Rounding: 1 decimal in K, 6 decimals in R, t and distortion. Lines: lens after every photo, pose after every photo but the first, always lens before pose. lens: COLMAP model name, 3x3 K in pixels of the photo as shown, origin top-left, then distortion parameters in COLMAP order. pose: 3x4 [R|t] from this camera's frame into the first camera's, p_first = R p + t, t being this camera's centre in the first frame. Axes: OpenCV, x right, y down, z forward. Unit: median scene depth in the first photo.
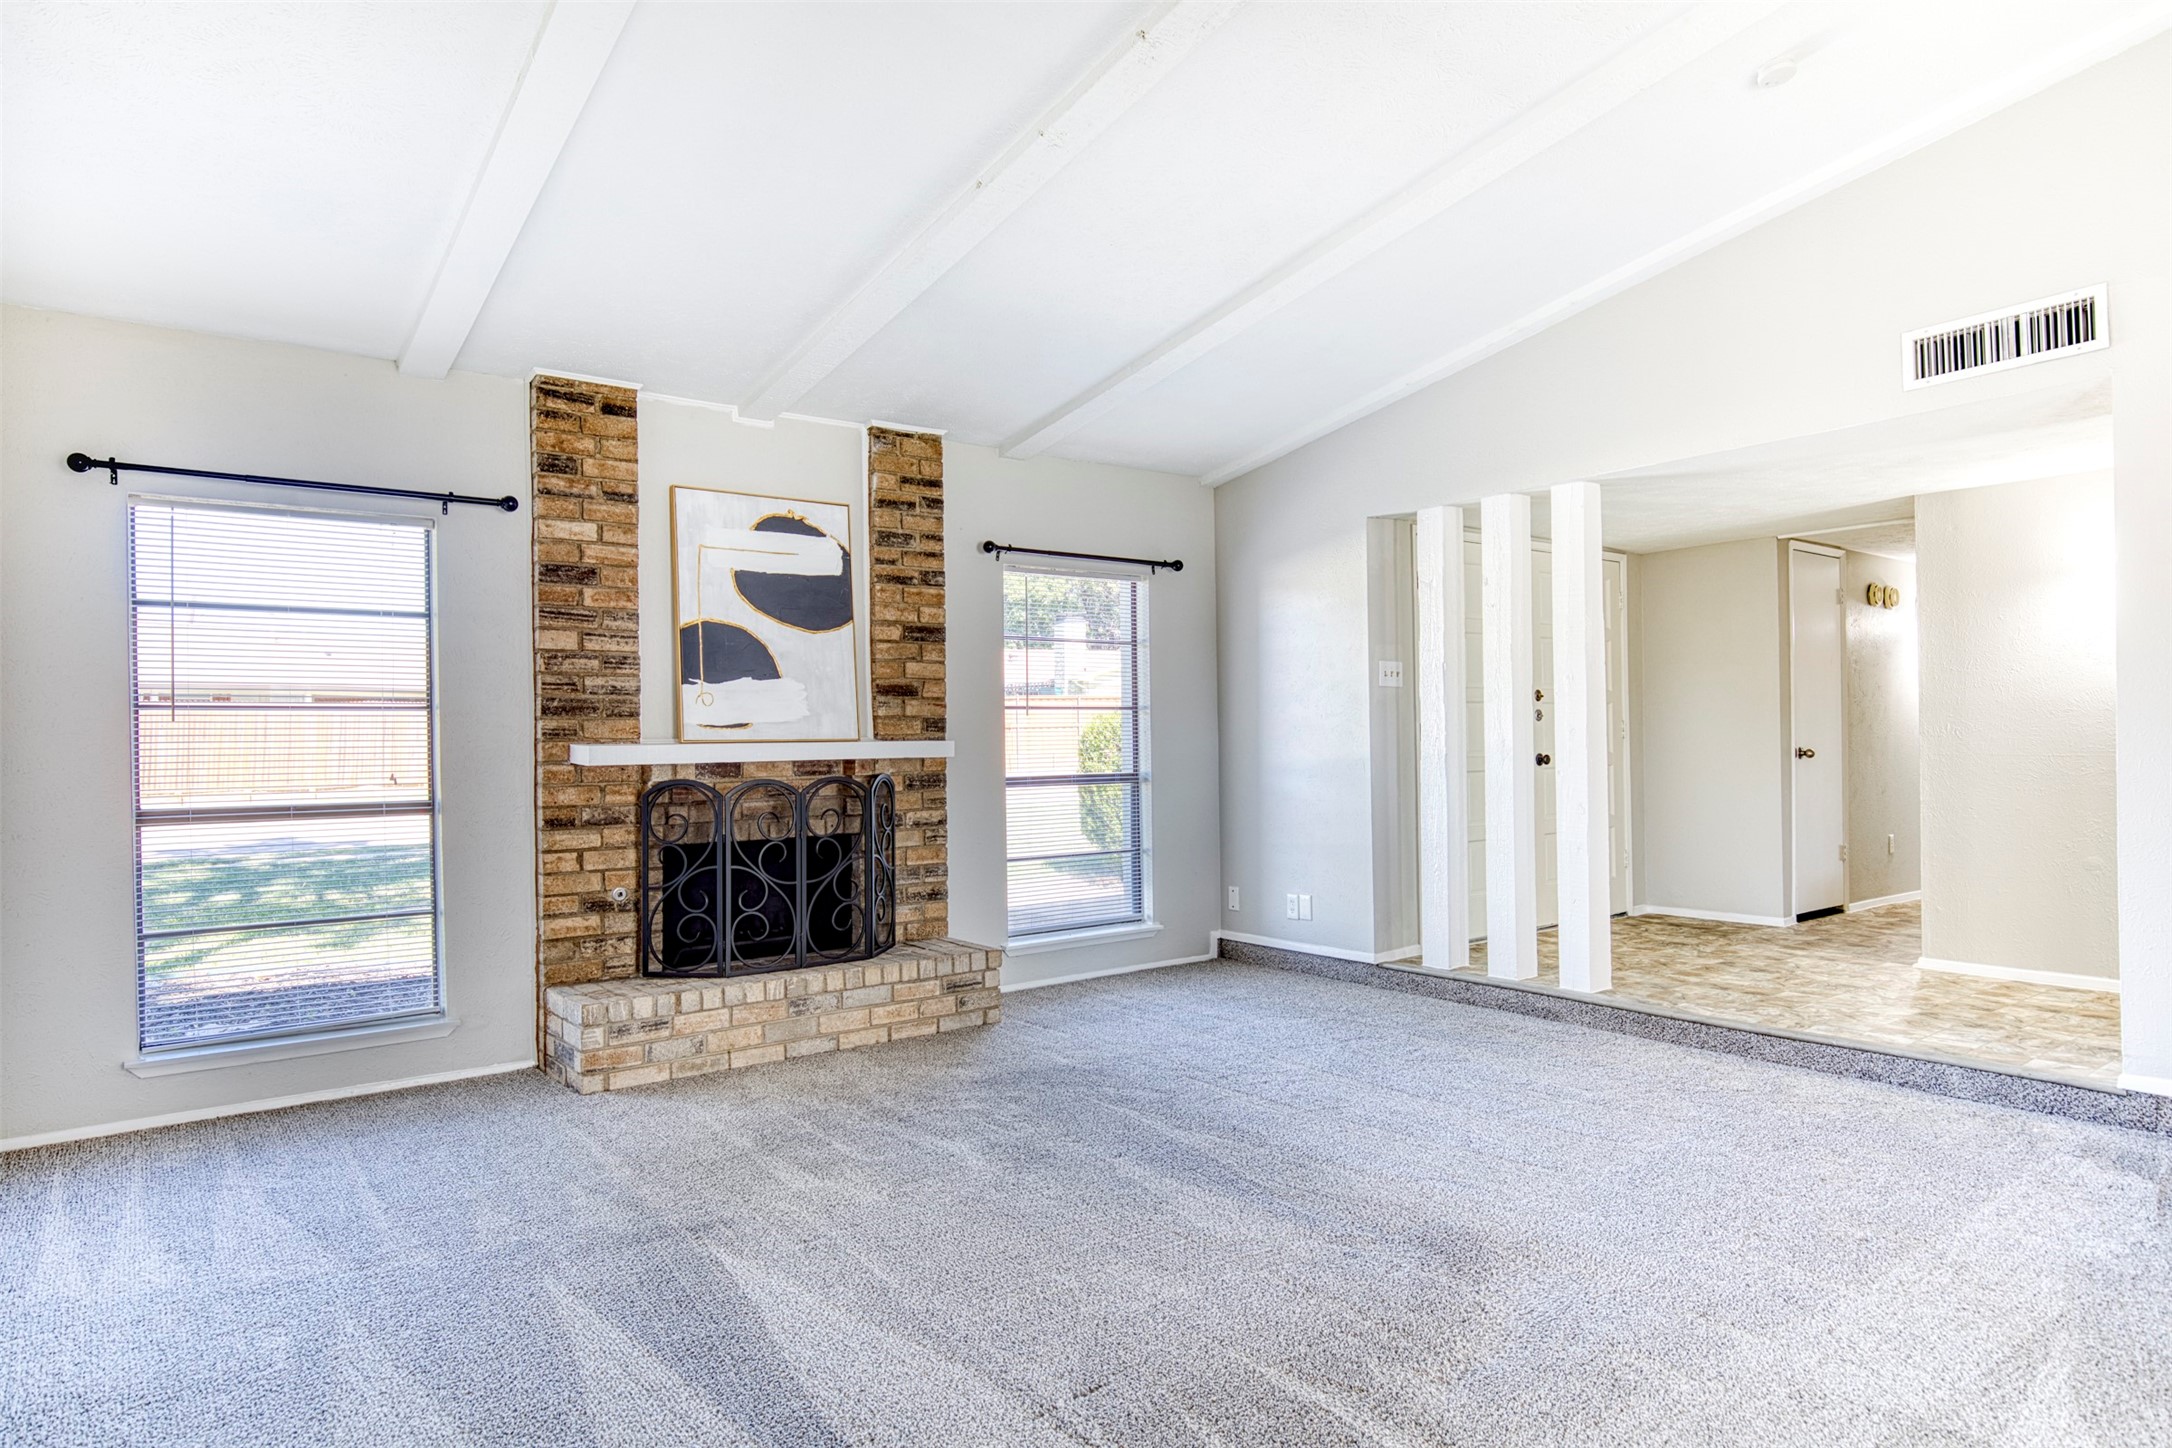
lens RADIAL K [[1302.0, 0, 1089.4], [0, 1302.0, 729.4], [0, 0, 1]] dist [-0.012665, 0.002274]
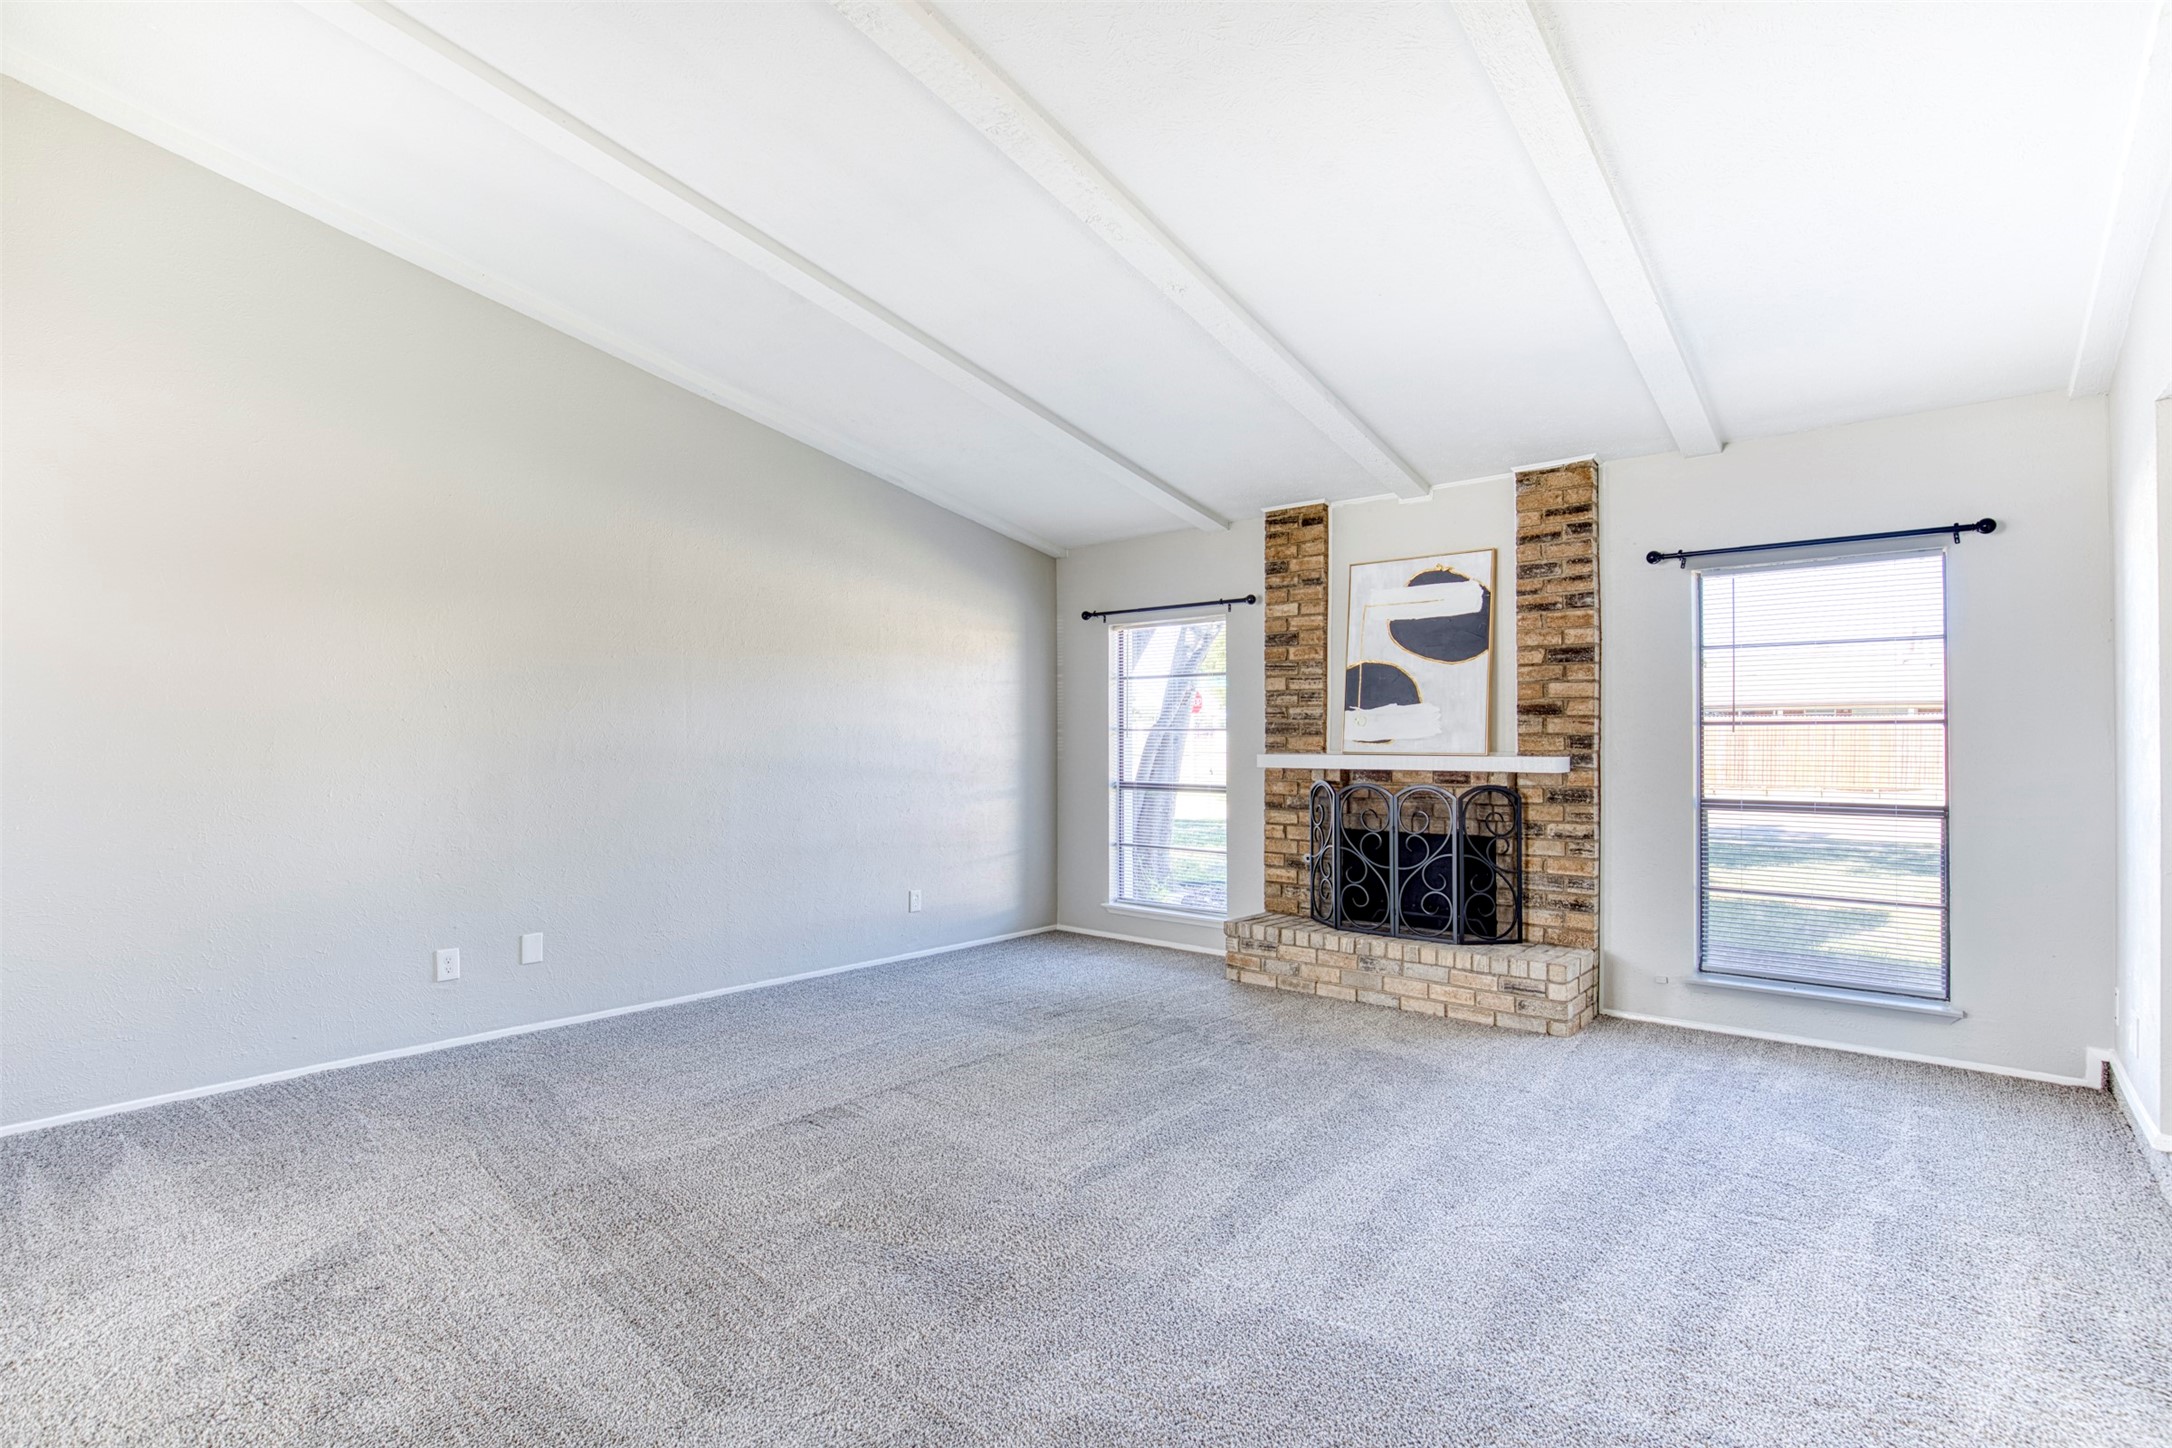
lens RADIAL K [[1017.3, 0, 1070.7], [0, 1017.3, 732.6], [0, 0, 1]] dist [-0.035452, 0.006361]
pose [[0.198616, -0.001256, -0.980076, 0.654750], [-0.004691, 0.999987, -0.002233, -0.007931], [0.980066, 0.005041, 0.198608, 0.496306]]
